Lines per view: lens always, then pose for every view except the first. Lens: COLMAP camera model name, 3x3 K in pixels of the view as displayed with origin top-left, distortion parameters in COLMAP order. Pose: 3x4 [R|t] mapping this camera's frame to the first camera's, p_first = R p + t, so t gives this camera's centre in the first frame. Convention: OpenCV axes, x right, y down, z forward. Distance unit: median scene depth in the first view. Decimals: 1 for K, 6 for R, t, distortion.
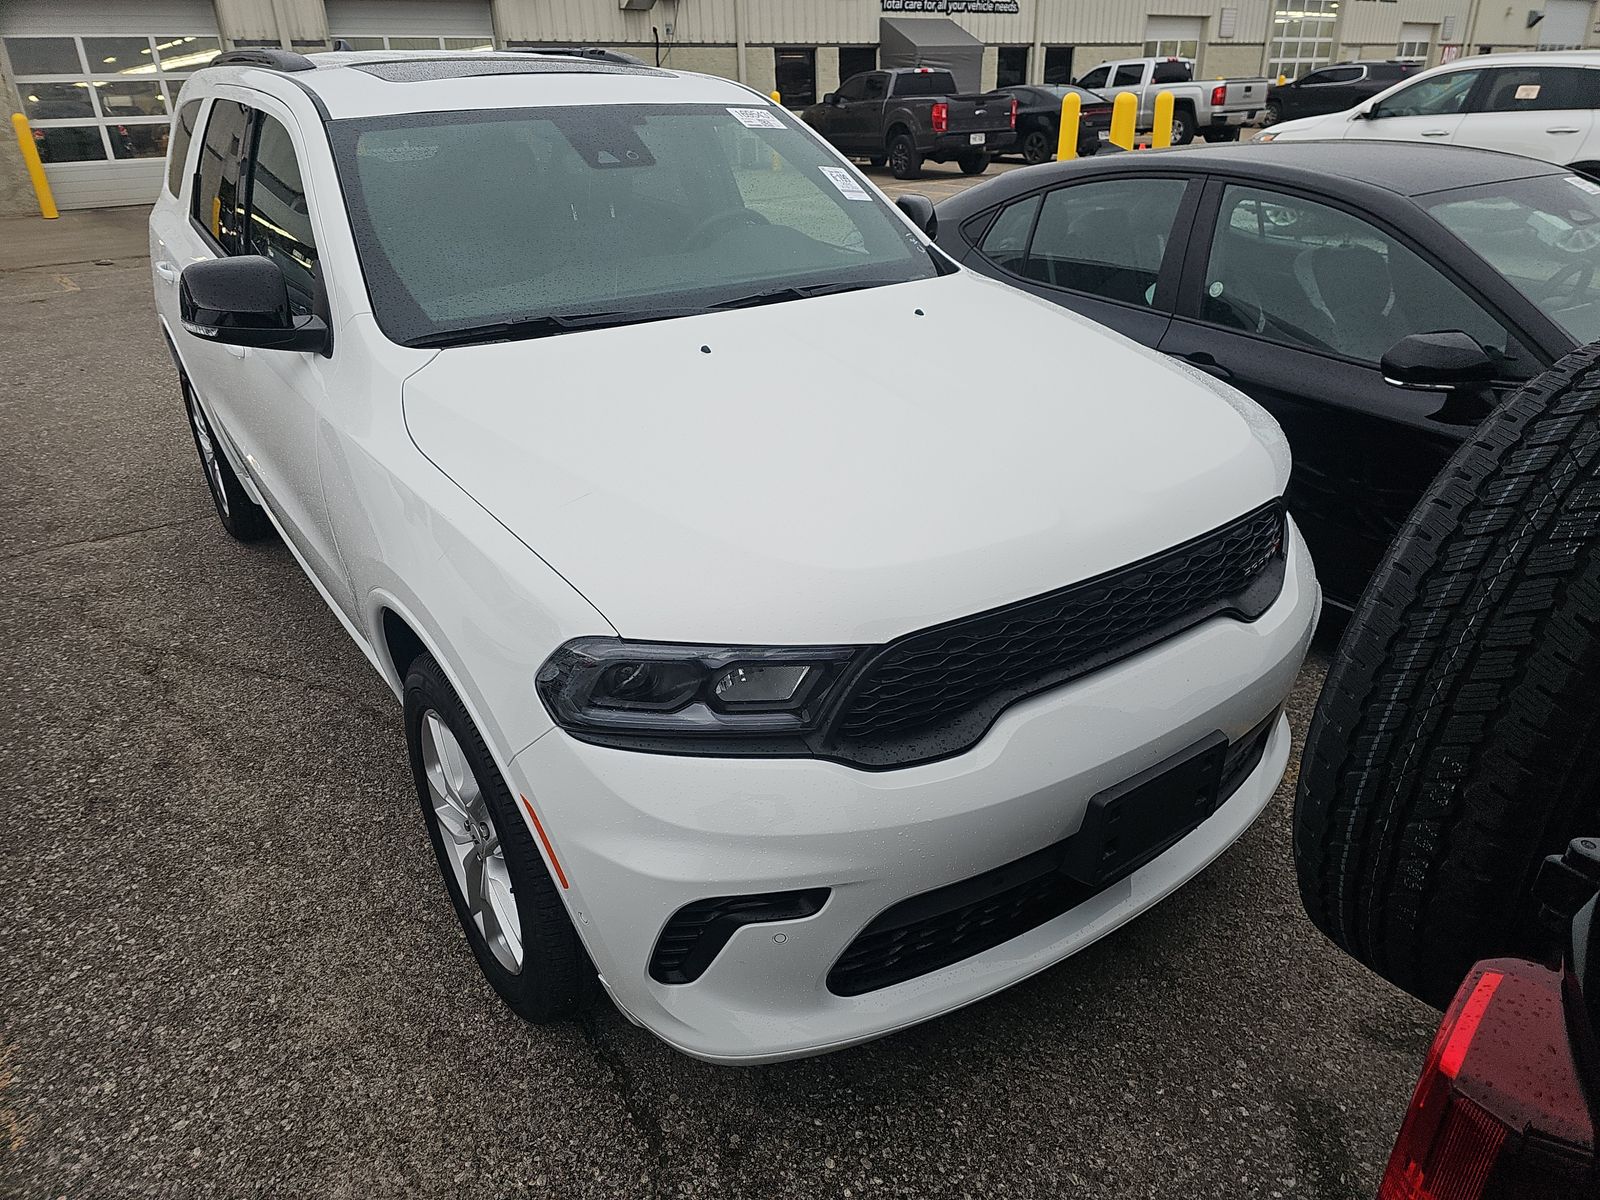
lens RADIAL K [[1076.2, 0, 802.2], [0, 1076.2, 621.7], [0, 0, 1]] dist [0.068213, -0.066983]
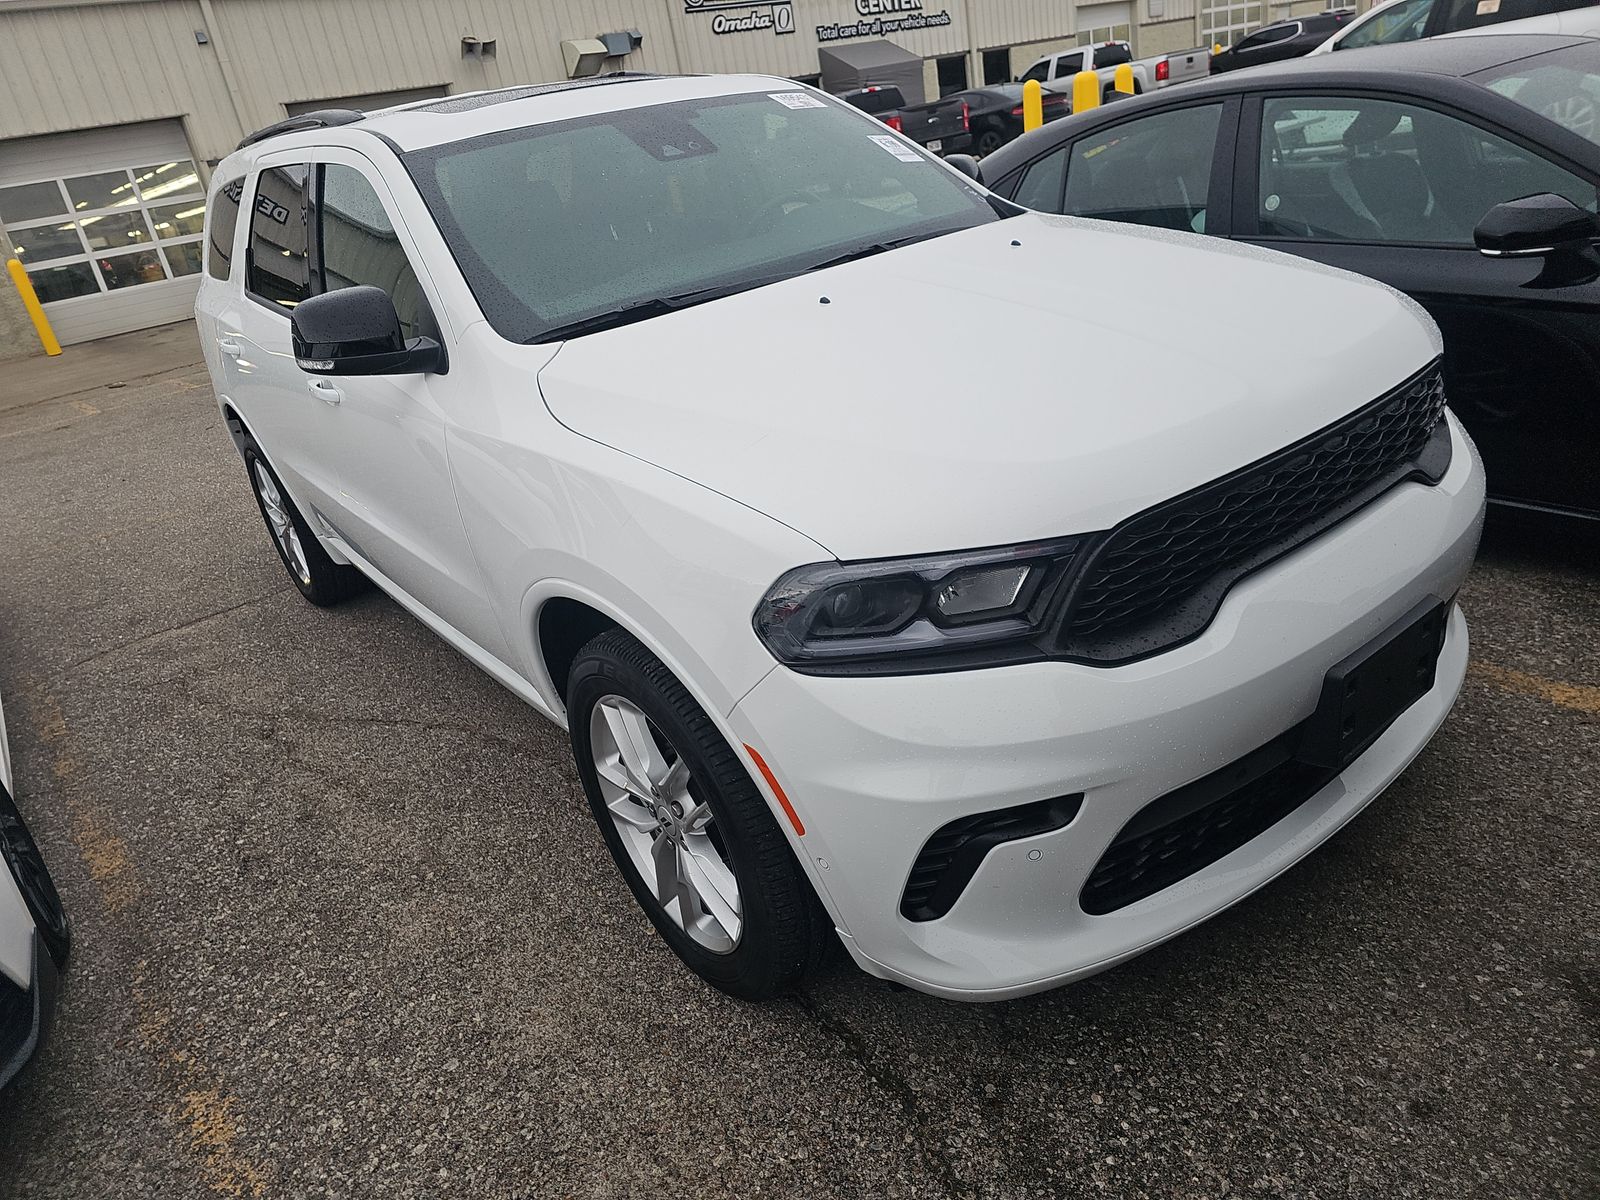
lens RADIAL K [[1080.6, 0, 795.0], [0, 1080.6, 599.4], [0, 0, 1]] dist [0.069196, -0.069836]
pose [[0.989565, -0.141662, -0.026319, -0.133563], [0.140417, 0.989100, -0.044320, 0.062175], [0.032311, 0.040162, 0.998671, 0.014217]]
